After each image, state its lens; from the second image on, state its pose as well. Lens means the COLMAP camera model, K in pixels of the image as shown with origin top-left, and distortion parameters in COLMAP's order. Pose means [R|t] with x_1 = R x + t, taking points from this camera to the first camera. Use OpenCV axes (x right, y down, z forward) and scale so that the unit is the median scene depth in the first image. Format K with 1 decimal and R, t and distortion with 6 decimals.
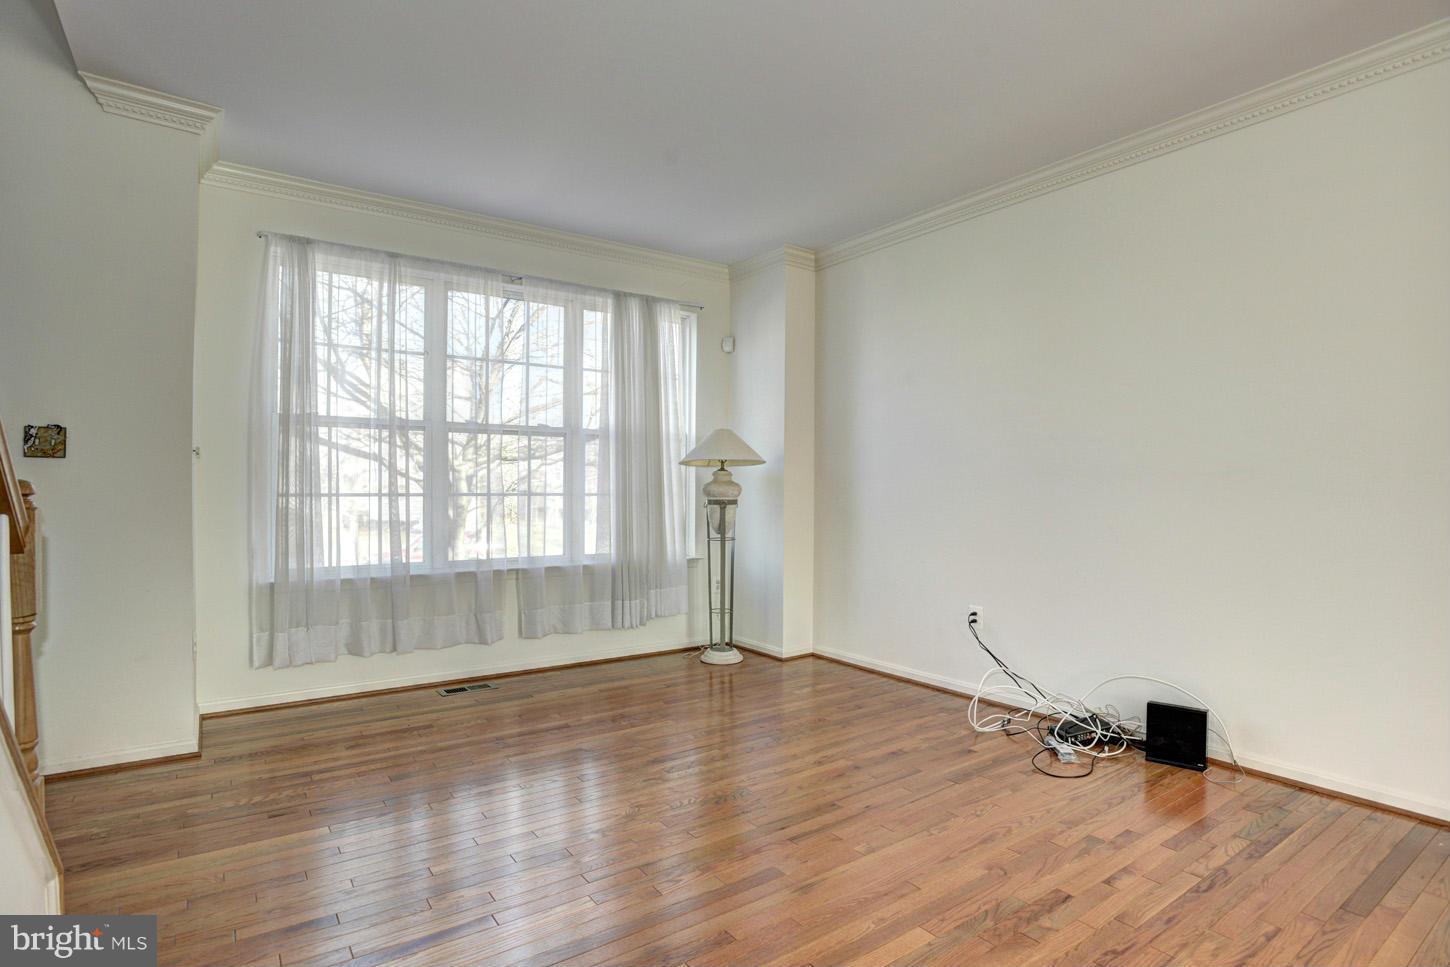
lens RADIAL K [[707.9, 0, 725.0], [0, 707.9, 483.5], [0, 0, 1]] dist [-0.066350, 0.024626]
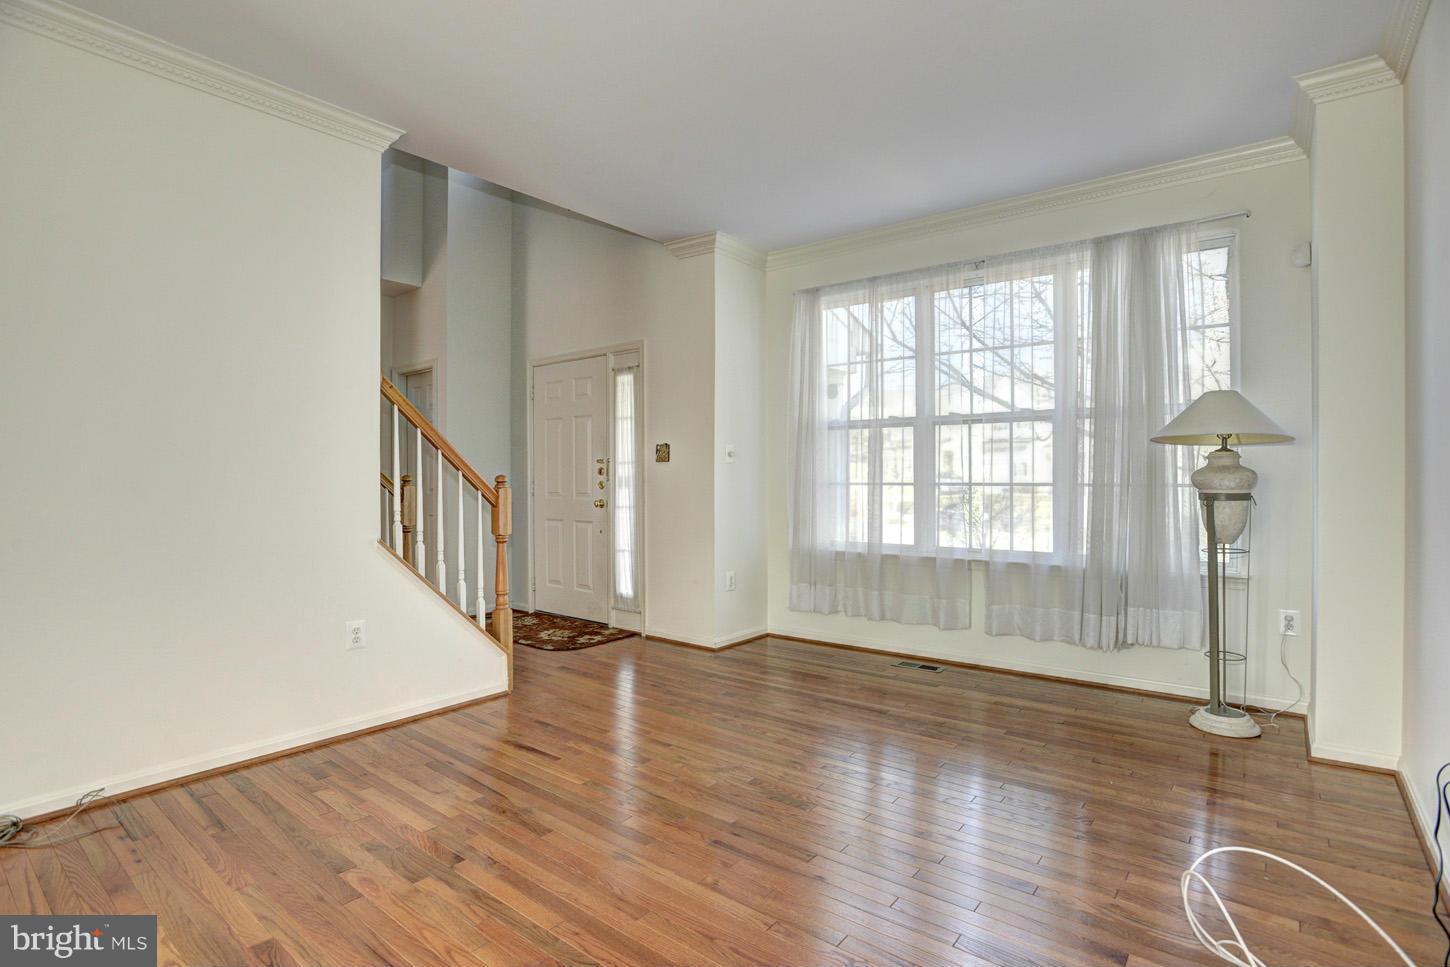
lens RADIAL K [[704.3, 0, 724.3], [0, 704.3, 464.8], [0, 0, 1]] dist [-0.051957, 0.024479]
pose [[0.316144, -0.019770, -0.948505, 0.530630], [0.008883, 0.999801, -0.017879, 0.003067], [0.948670, -0.002773, 0.316256, 0.366063]]
